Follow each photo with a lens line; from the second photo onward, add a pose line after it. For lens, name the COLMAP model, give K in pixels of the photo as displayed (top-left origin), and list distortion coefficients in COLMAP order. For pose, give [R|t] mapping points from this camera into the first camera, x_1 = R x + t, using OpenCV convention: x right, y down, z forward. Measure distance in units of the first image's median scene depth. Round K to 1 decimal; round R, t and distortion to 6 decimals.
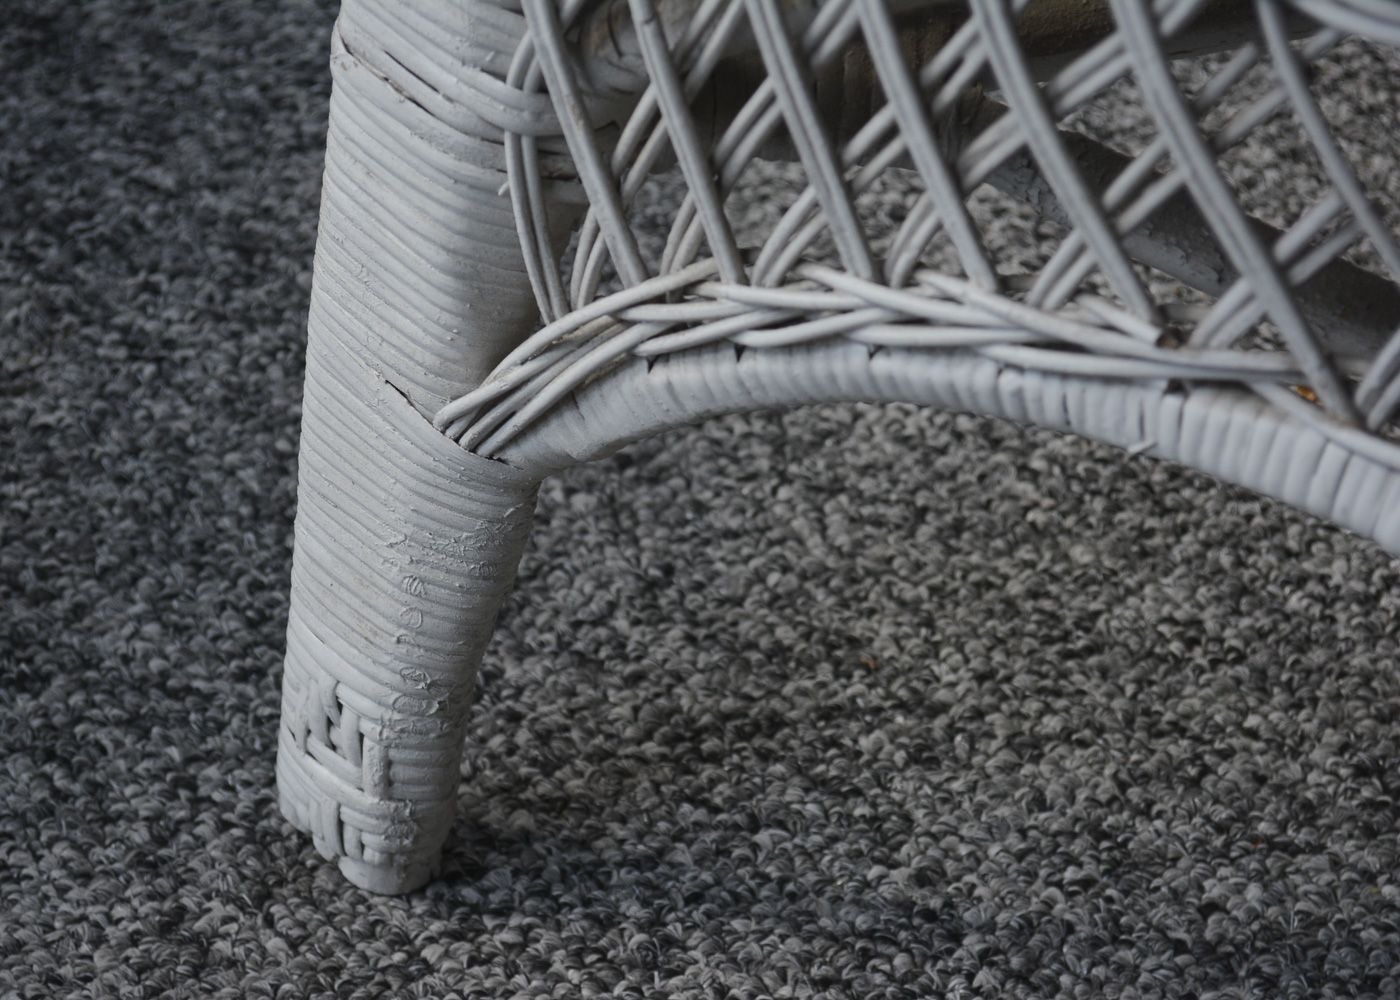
lens RADIAL K [[3333.8, 0, 702.8], [0, 3333.8, 508.0], [0, 0, 1]] dist [0.040533, 0.000000]
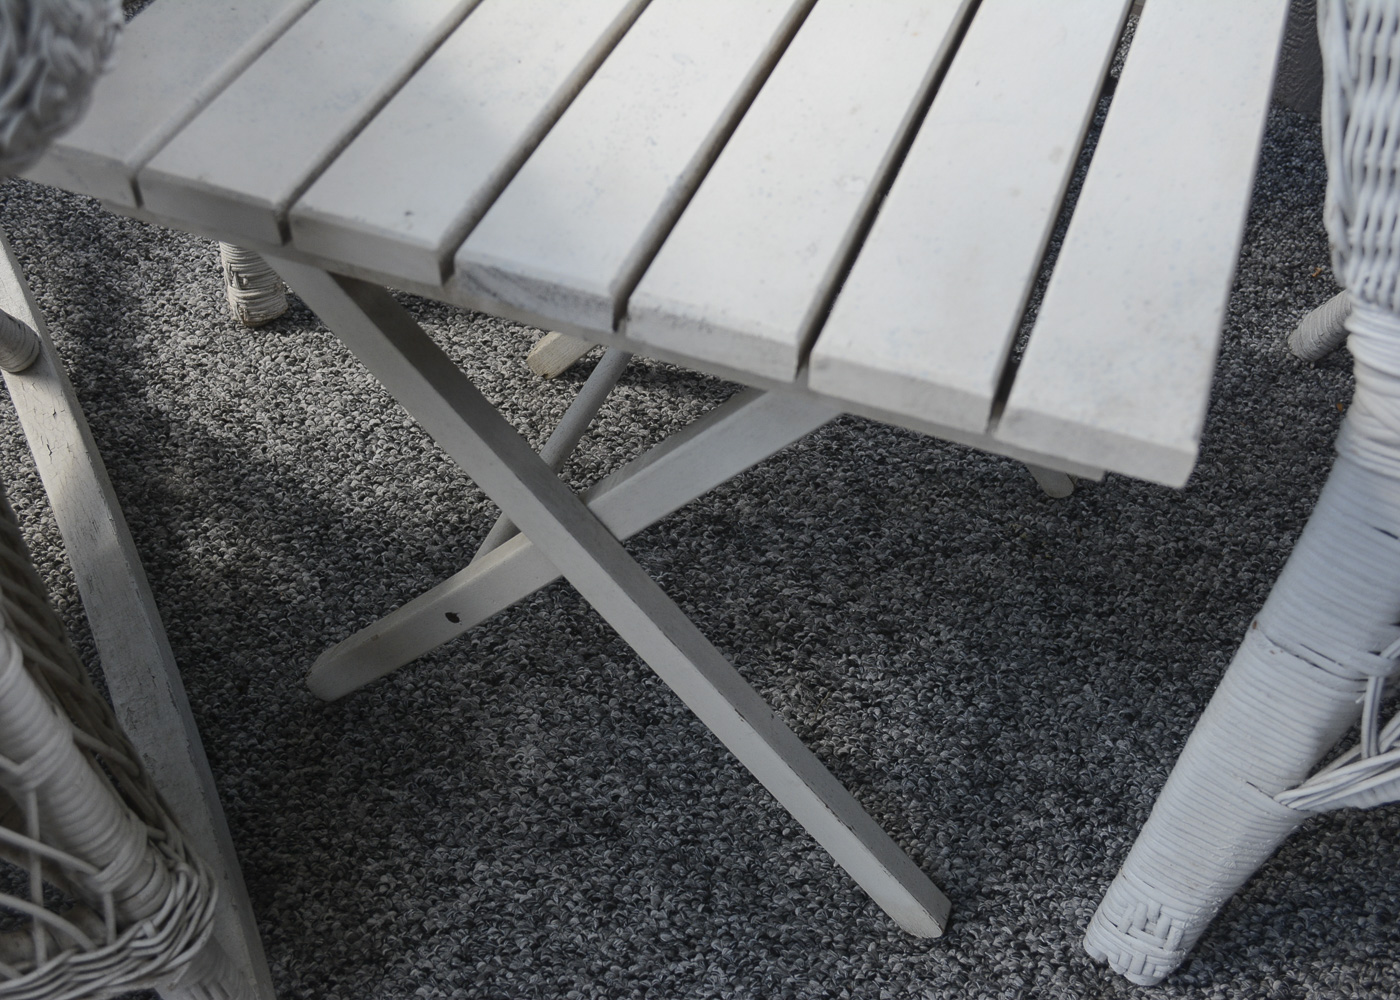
lens RADIAL K [[1543.3, 0, 700.3], [0, 1543.3, 500.0], [0, 0, 1]] dist [-0.052429, 0.000000]
pose [[0.972770, -0.167315, 0.160386, -0.441137], [0.162906, 0.985816, 0.040353, -0.244698], [-0.164862, -0.013127, 0.986229, 0.144121]]
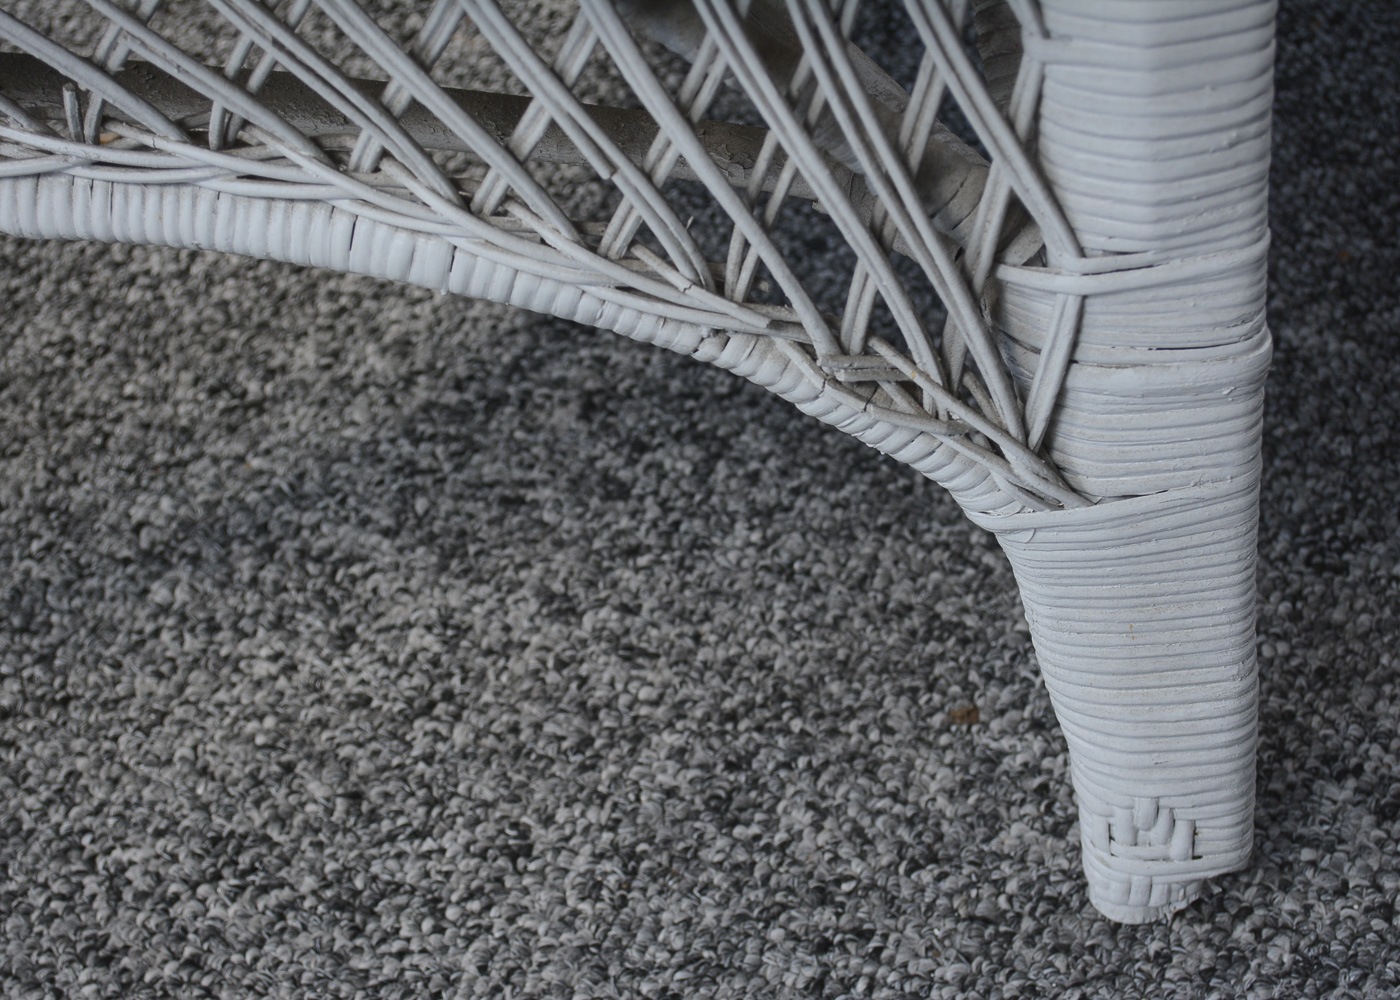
lens RADIAL K [[2626.0, 0, 692.2], [0, 2626.0, 467.6], [0, 0, 1]] dist [0.003712, 0.000000]
pose [[0.886959, -0.402279, 0.226880, 0.115234], [0.384087, 0.915288, 0.121351, 0.052634], [-0.256477, -0.020491, 0.966333, -0.095194]]
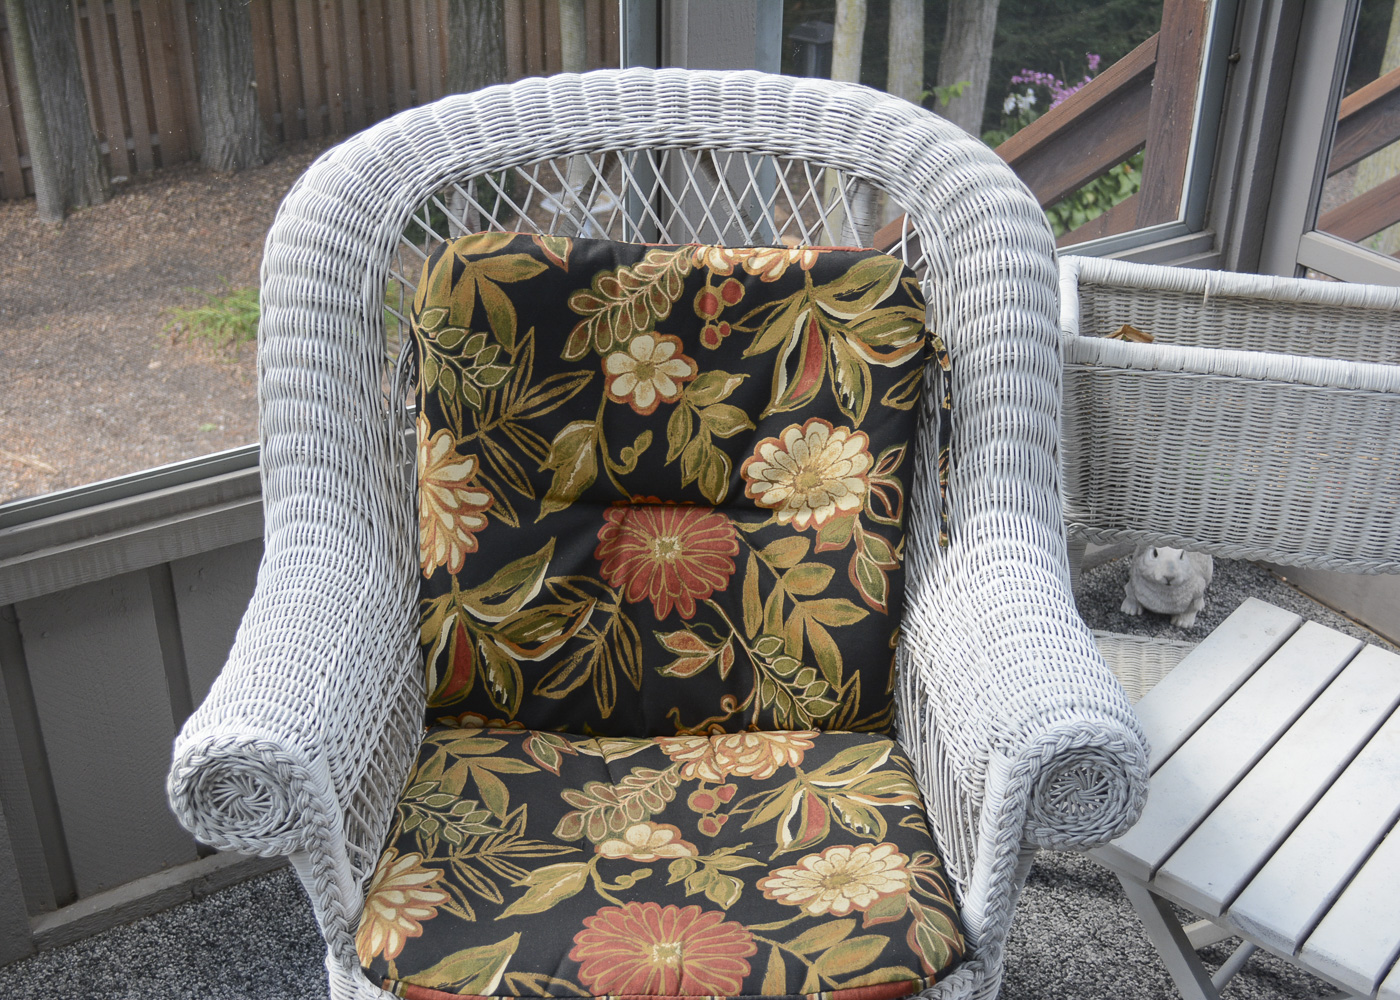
lens RADIAL K [[1642.1, 0, 700.2], [0, 1642.1, 500.3], [0, 0, 1]] dist [-0.057310, 0.000000]
pose [[0.991316, 0.061460, -0.116251, -0.764752], [-0.092561, 0.954078, -0.284898, -0.213747], [0.093403, 0.293185, 0.951482, -0.869074]]
